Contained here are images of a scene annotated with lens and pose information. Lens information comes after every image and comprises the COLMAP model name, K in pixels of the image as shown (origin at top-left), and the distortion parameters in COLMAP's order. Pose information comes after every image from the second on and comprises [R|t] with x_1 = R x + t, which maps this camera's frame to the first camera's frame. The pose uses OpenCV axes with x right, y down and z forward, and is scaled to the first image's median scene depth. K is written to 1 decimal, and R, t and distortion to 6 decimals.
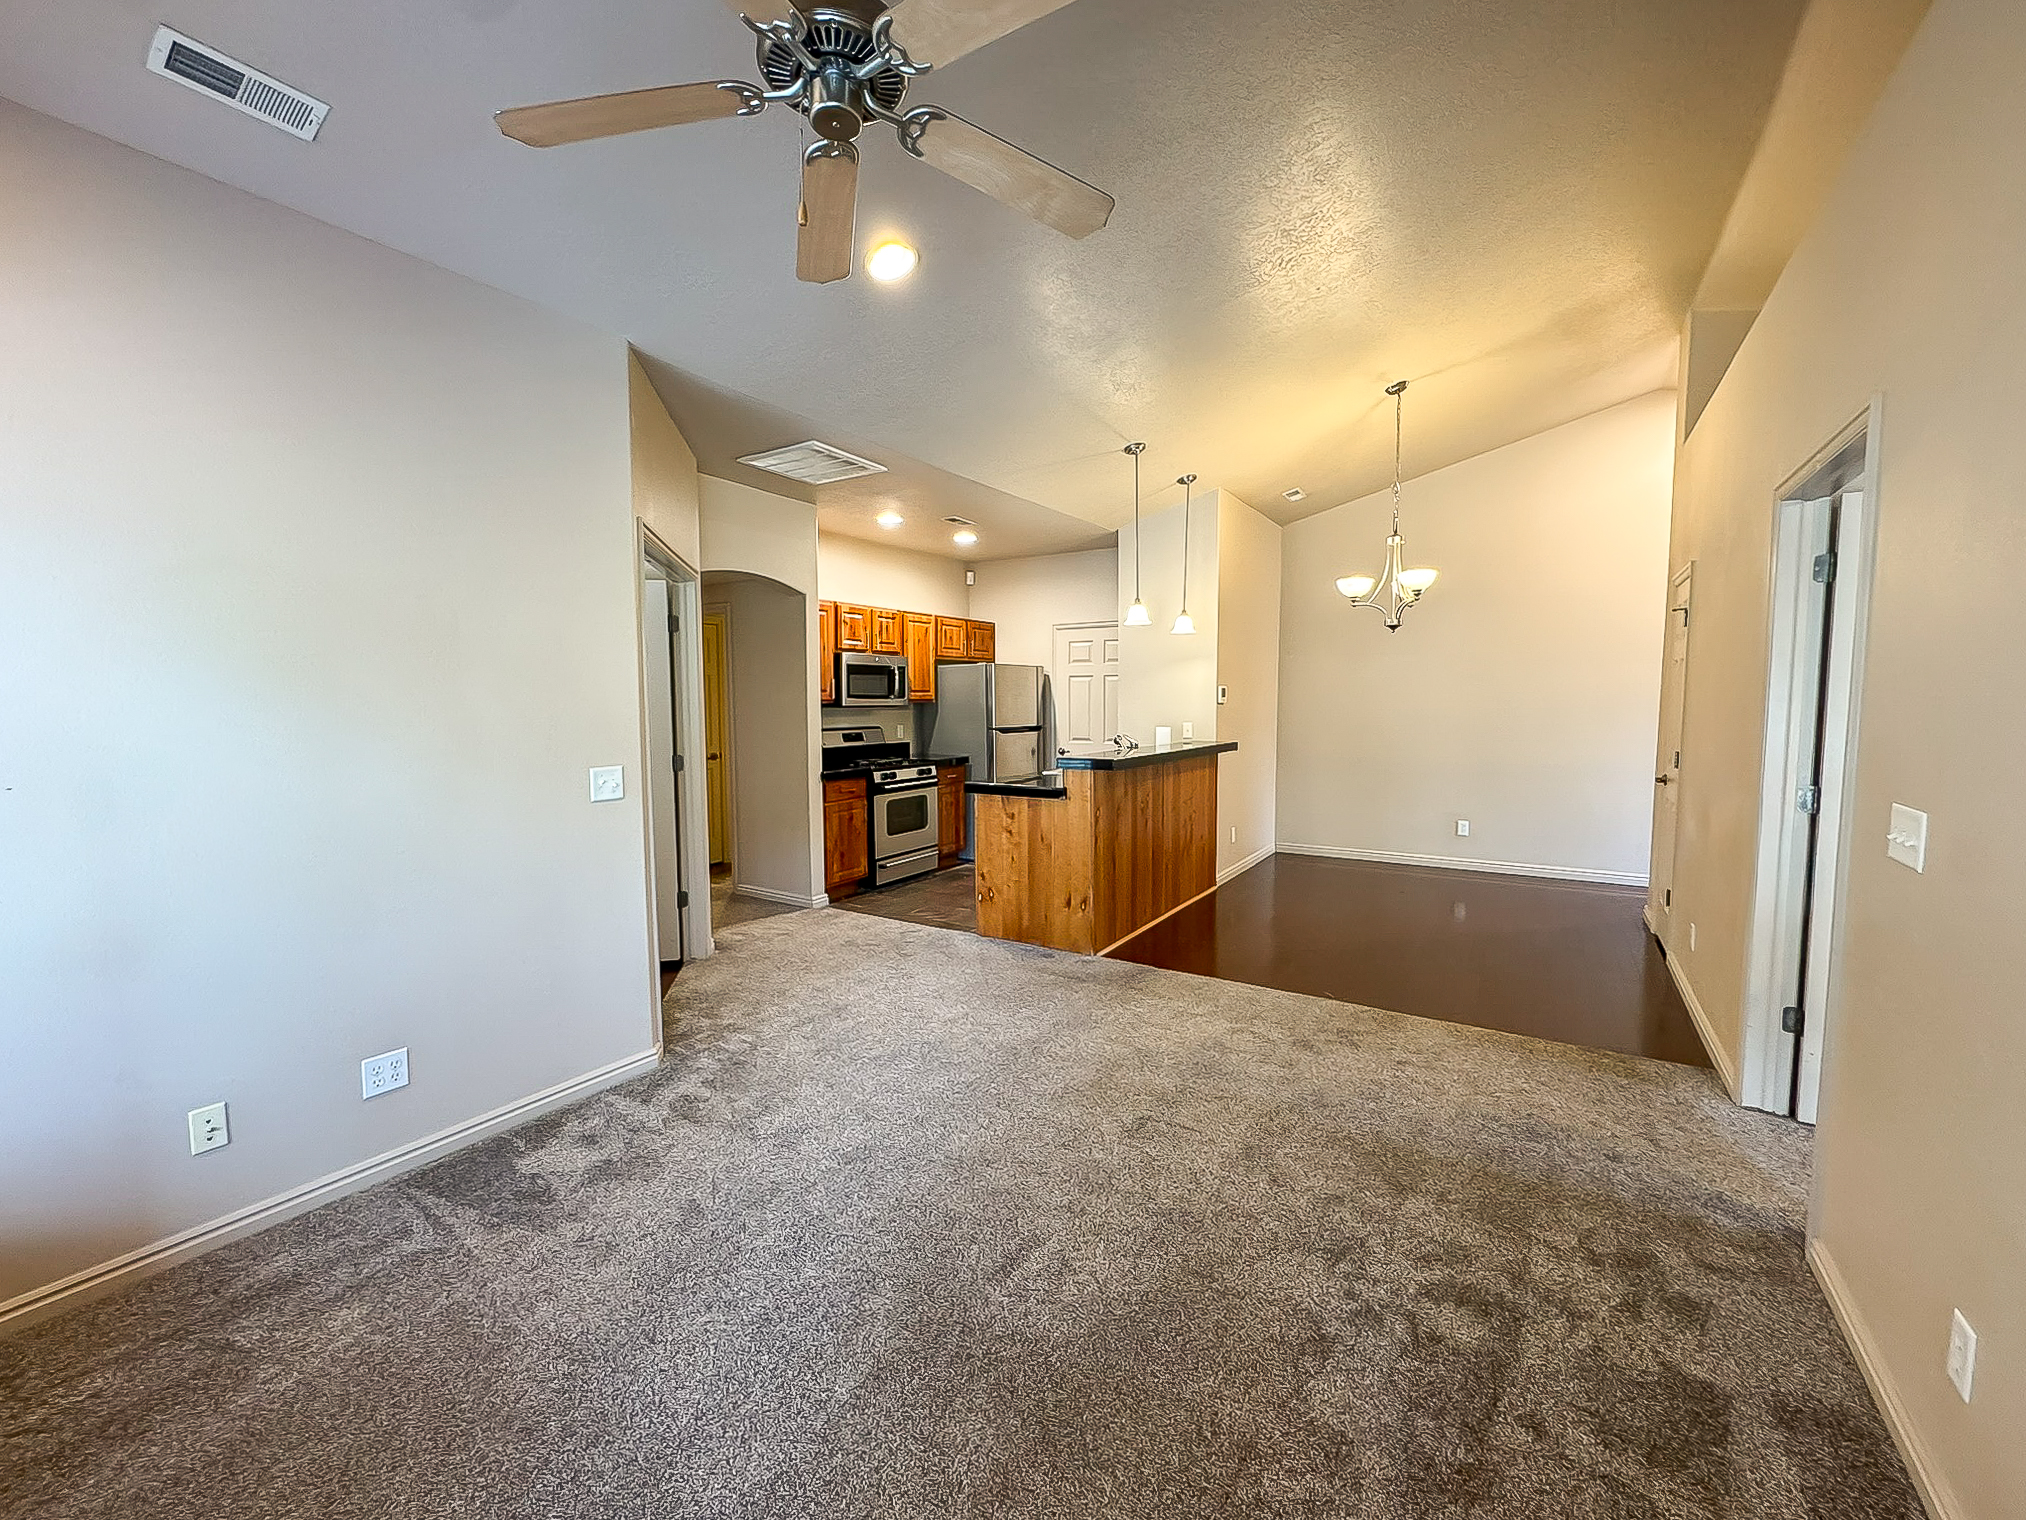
lens RADIAL K [[822.7, 0, 1010.5], [0, 822.7, 760.2], [0, 0, 1]] dist [-0.001111, 0.000230]
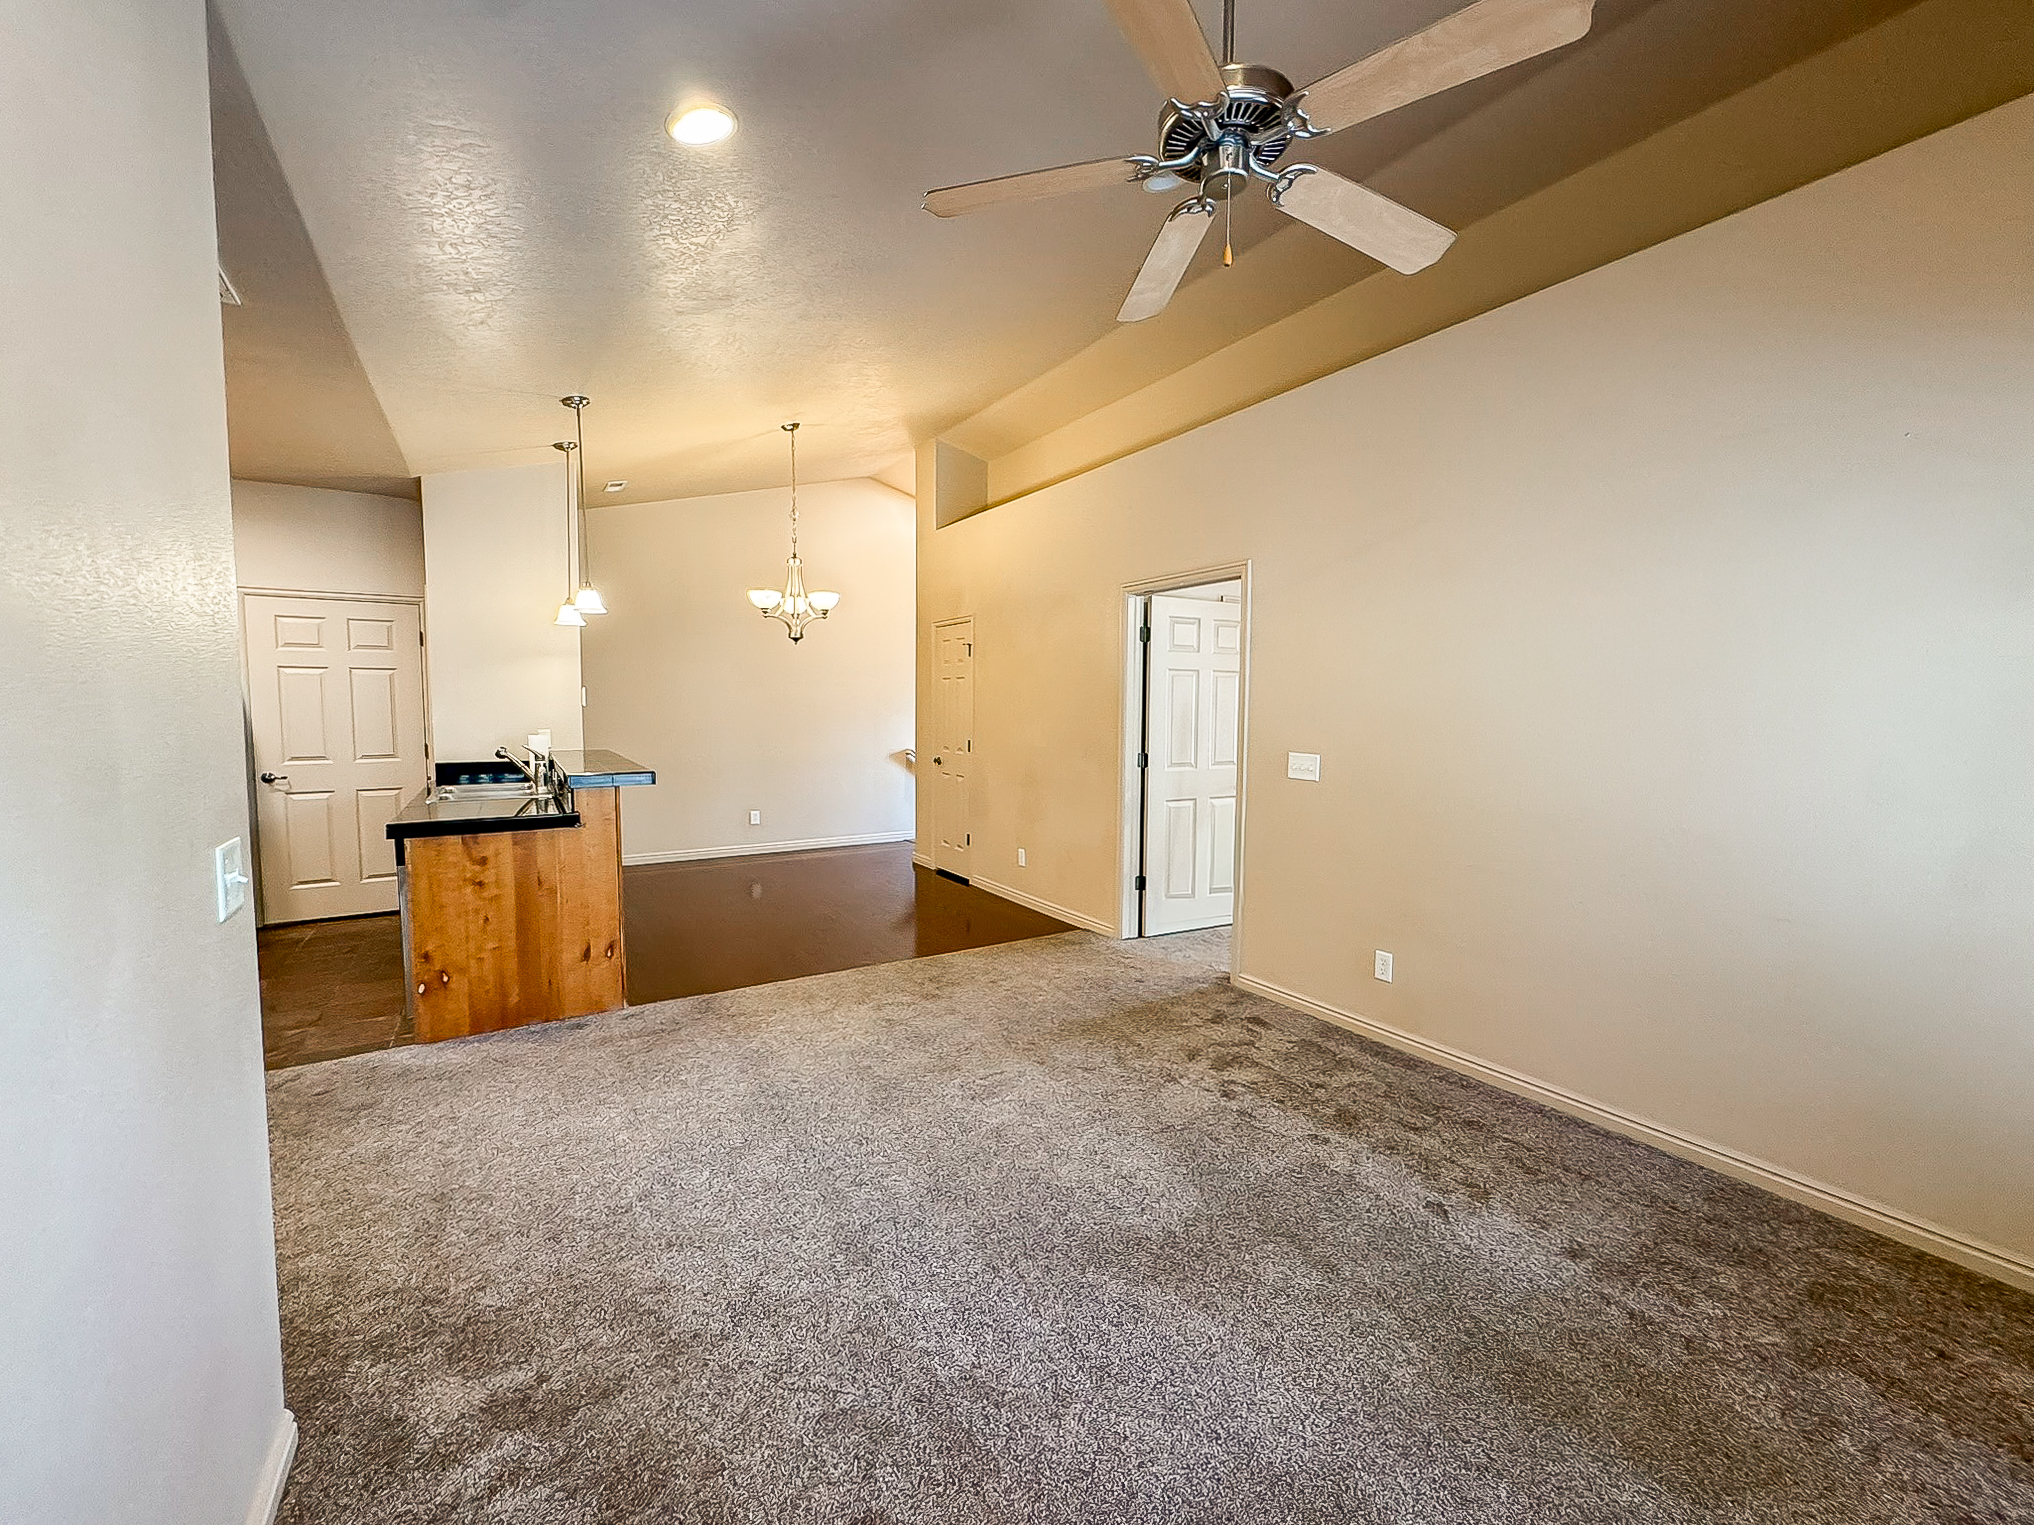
lens RADIAL K [[826.0, 0, 1014.5], [0, 826.0, 762.7], [0, 0, 1]] dist [-0.001111, 0.000230]
pose [[0.427776, -0.058218, 0.902008, -0.473451], [0.061082, 0.997504, 0.035413, -0.016790], [-0.901818, 0.039948, 0.430265, 0.273913]]
